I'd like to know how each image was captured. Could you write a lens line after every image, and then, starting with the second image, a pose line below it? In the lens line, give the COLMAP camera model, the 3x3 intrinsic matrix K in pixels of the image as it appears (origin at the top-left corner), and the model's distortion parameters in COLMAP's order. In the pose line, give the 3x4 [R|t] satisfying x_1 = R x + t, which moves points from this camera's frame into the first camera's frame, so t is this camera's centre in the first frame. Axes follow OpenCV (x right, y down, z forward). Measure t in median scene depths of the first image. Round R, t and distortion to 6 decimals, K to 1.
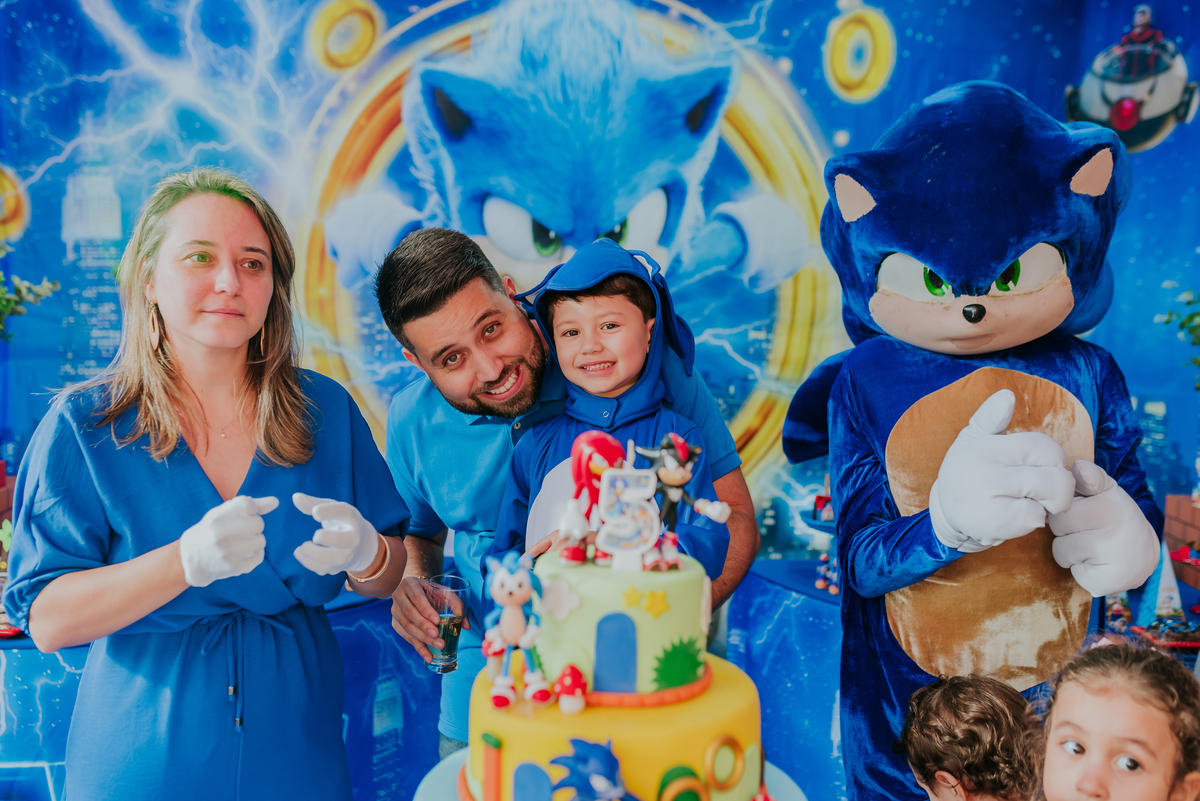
lens RADIAL K [[1161.5, 0, 600.0], [0, 1161.5, 400.5], [0, 0, 1]] dist [-0.001349, -0.007862]
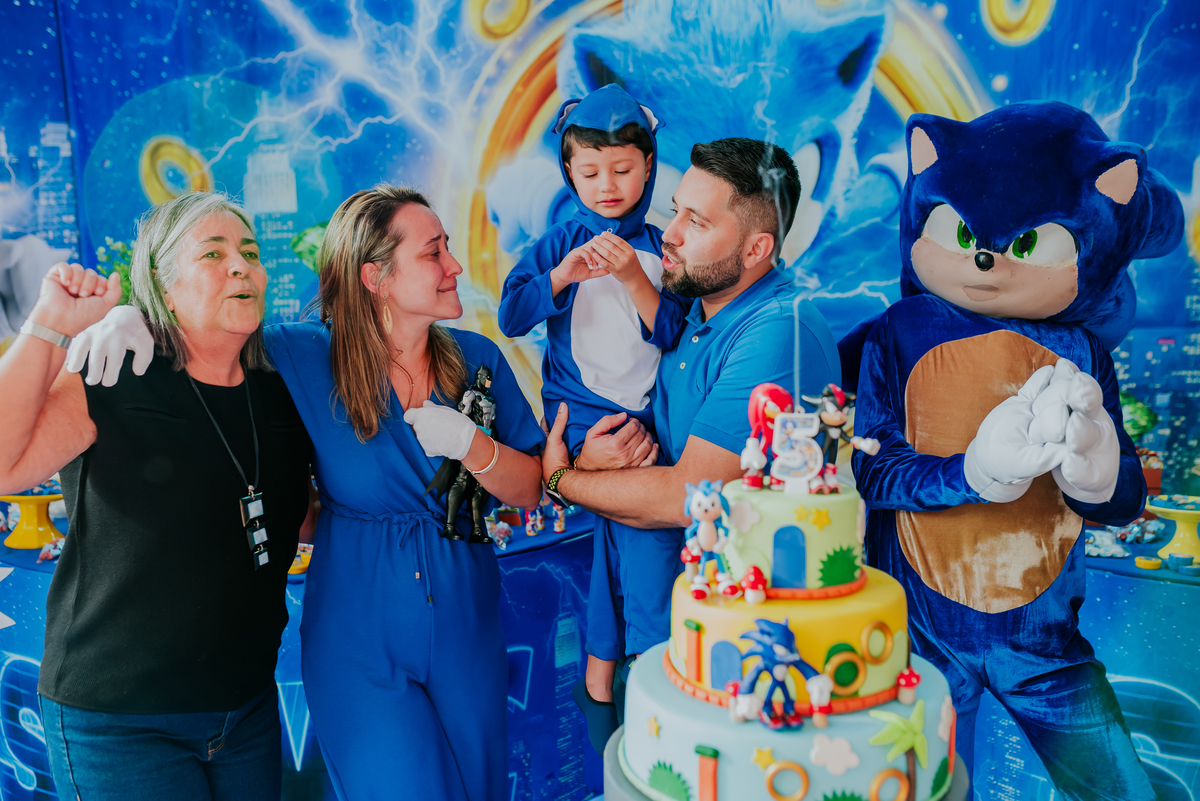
lens RADIAL K [[1229.9, 0, 597.4], [0, 1229.9, 405.9], [0, 0, 1]] dist [-0.000462, -0.009403]
pose [[0.992306, -0.016142, -0.122756, -0.006487], [0.021166, 0.998986, 0.039732, -0.001501], [0.121991, -0.042024, 0.991641, -0.085998]]
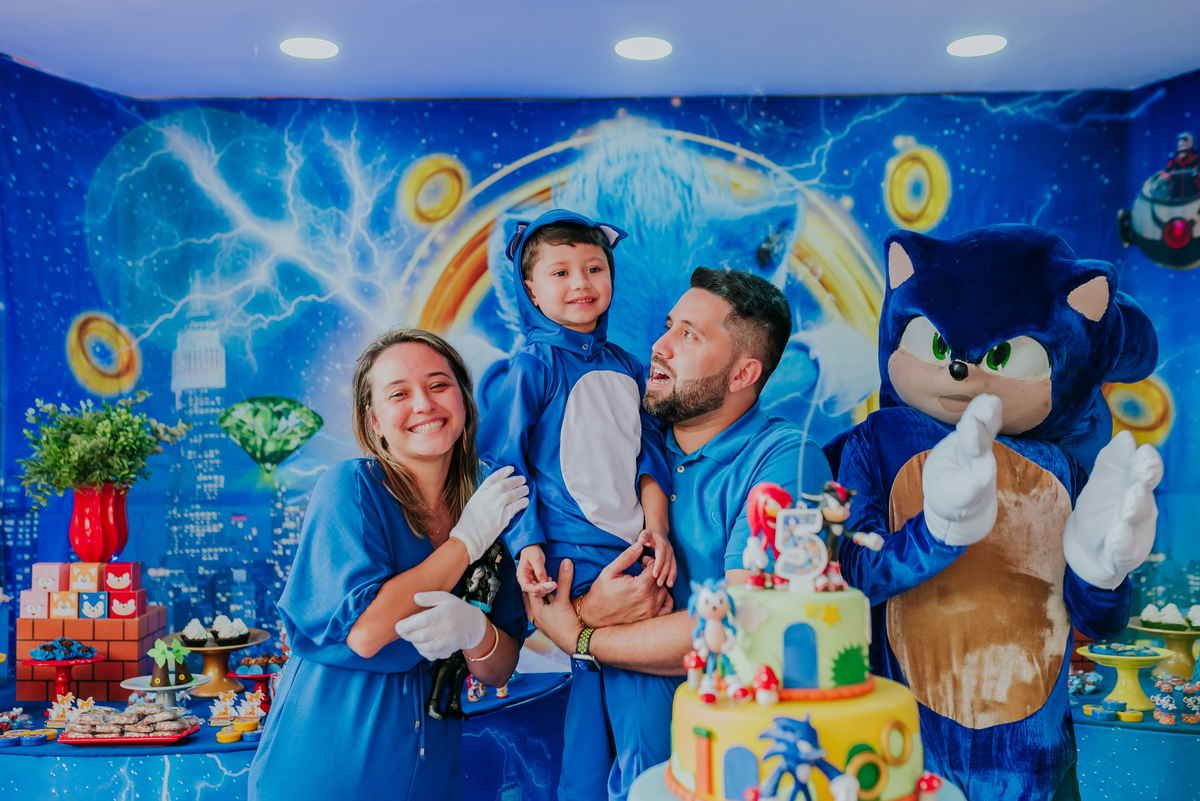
lens RADIAL K [[1205.8, 0, 602.8], [0, 1205.8, 395.8], [0, 0, 1]] dist [-0.004594, 0.002620]
pose [[0.998795, -0.037164, -0.032045, -0.034976], [0.032562, 0.990475, -0.133788, 0.026426], [0.036712, 0.132583, 0.990492, -0.074431]]
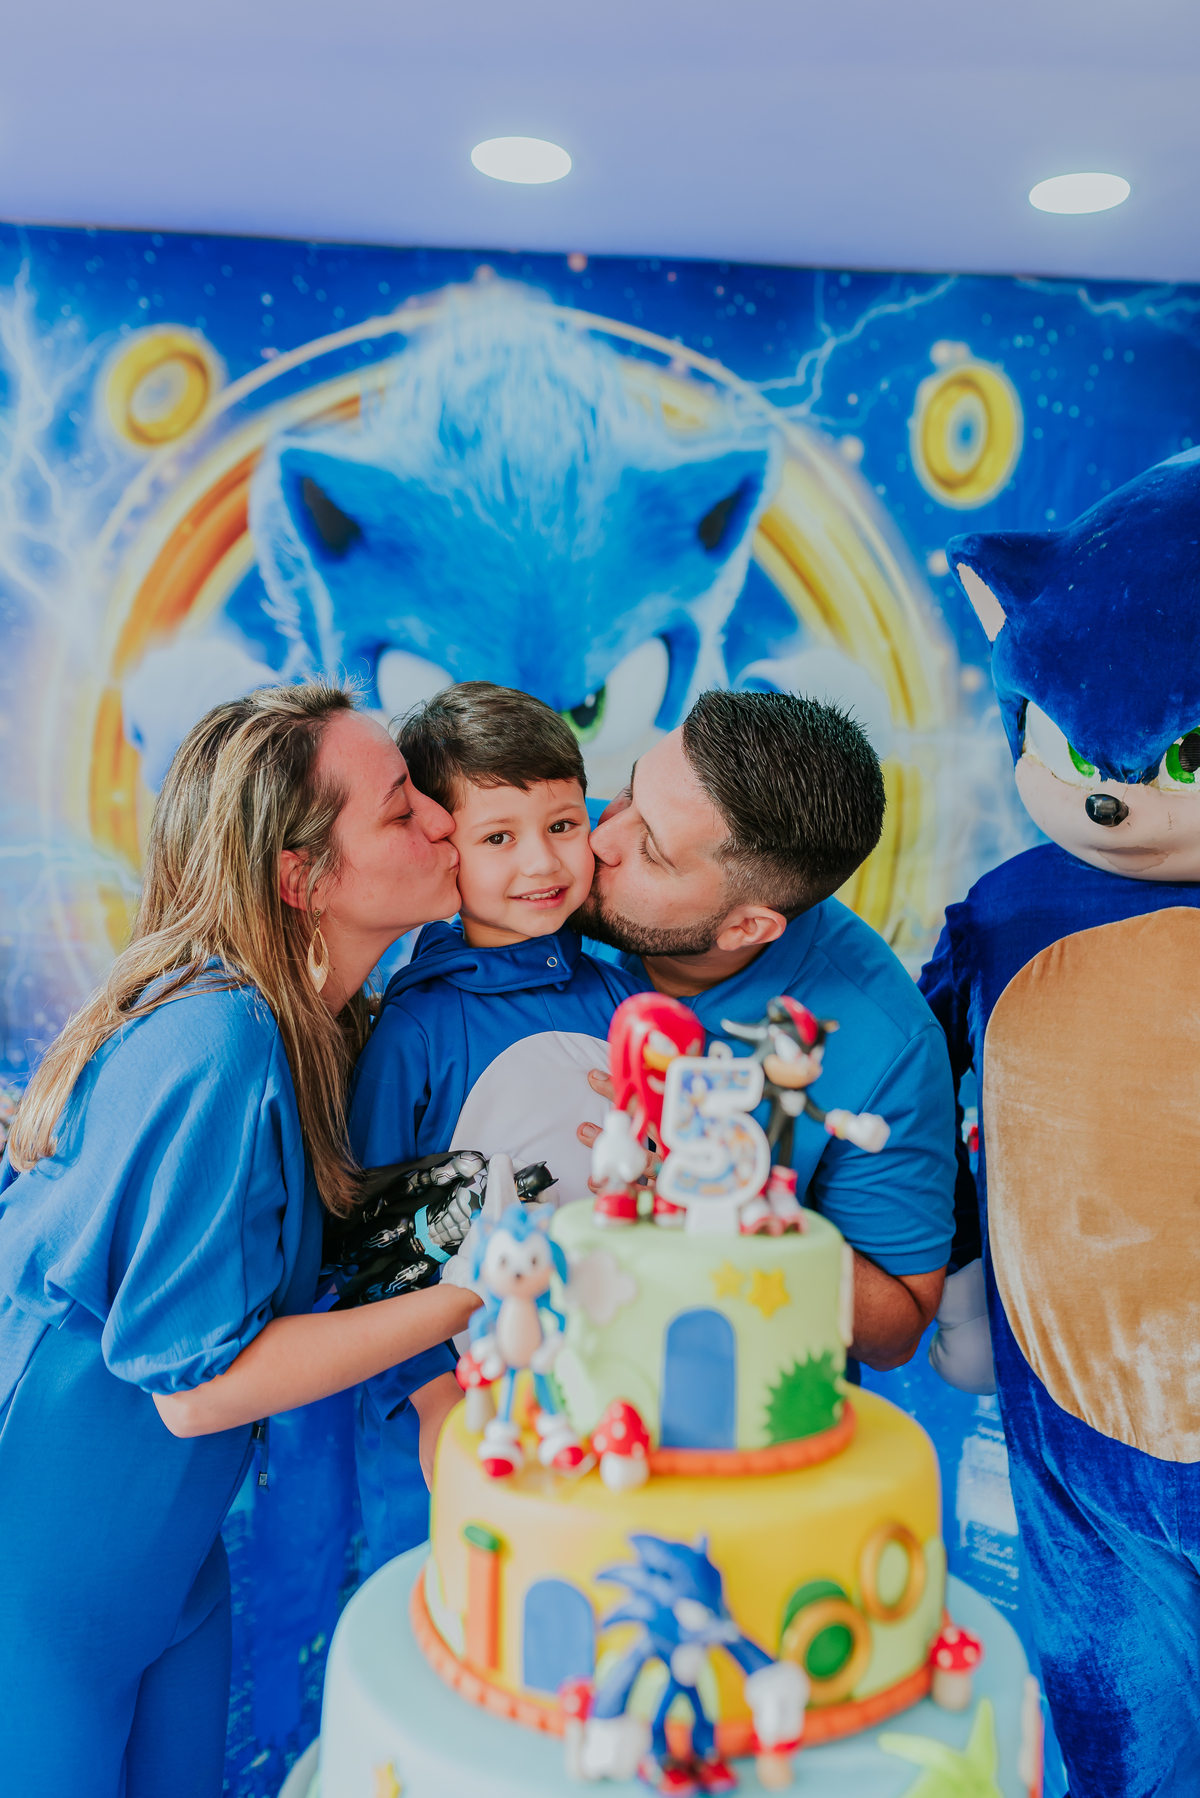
lens RADIAL K [[1806.6, 0, 610.7], [0, 1806.6, 884.5], [0, 0, 1]] dist [-0.004594, 0.002620]
pose [[0.999058, 0.001748, 0.043361, -0.016852], [0.000589, 0.998550, -0.053822, 0.005205], [-0.043392, 0.053797, 0.997609, 0.024405]]
